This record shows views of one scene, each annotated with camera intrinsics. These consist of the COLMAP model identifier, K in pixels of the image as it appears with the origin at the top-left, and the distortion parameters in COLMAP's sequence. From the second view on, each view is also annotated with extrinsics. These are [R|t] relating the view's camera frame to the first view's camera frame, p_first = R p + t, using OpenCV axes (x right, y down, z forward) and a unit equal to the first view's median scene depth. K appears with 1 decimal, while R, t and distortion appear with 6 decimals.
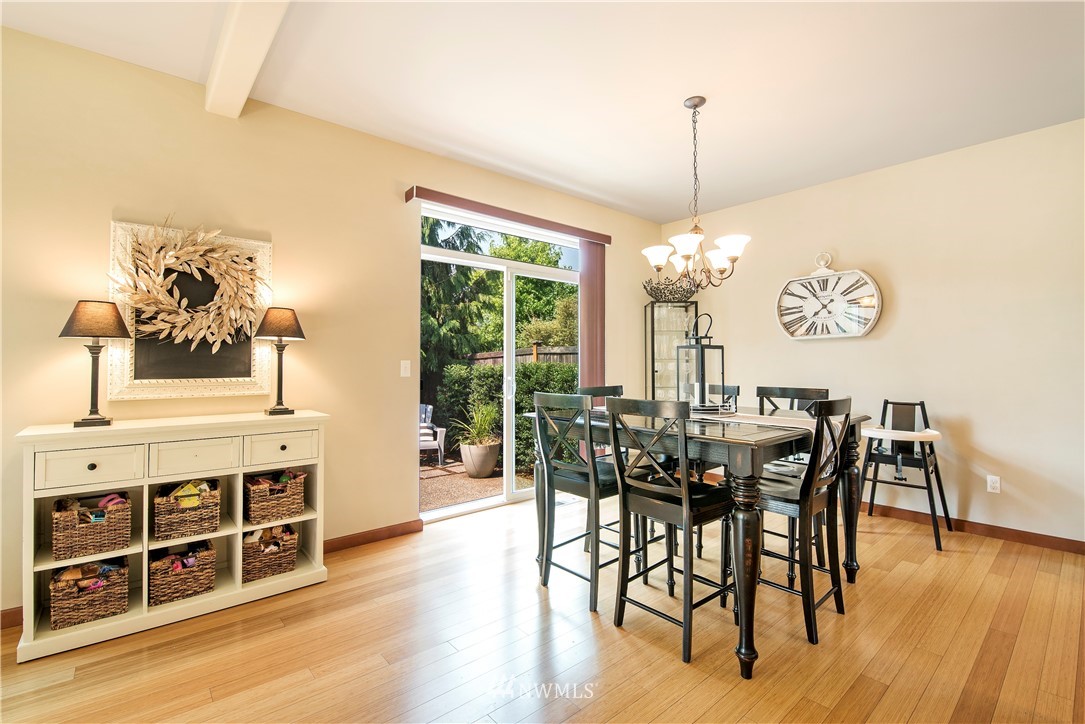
lens RADIAL K [[484.7, 0, 547.1], [0, 484.7, 352.3], [0, 0, 1]] dist [-0.020307, -0.003435]
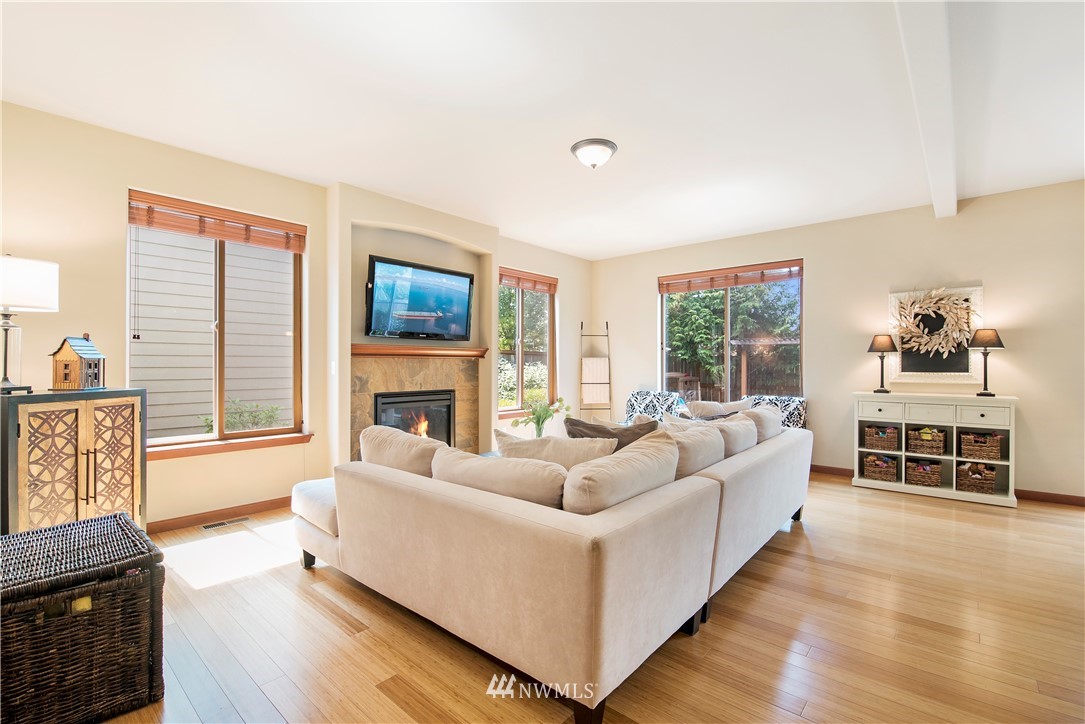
lens RADIAL K [[484.7, 0, 546.1], [0, 484.7, 358.3], [0, 0, 1]] dist [-0.020307, -0.003435]
pose [[0.138503, -0.006928, -0.990338, 0.871240], [0.023852, 0.999709, -0.003658, -0.027553], [0.990075, -0.023115, 0.138628, -0.712673]]
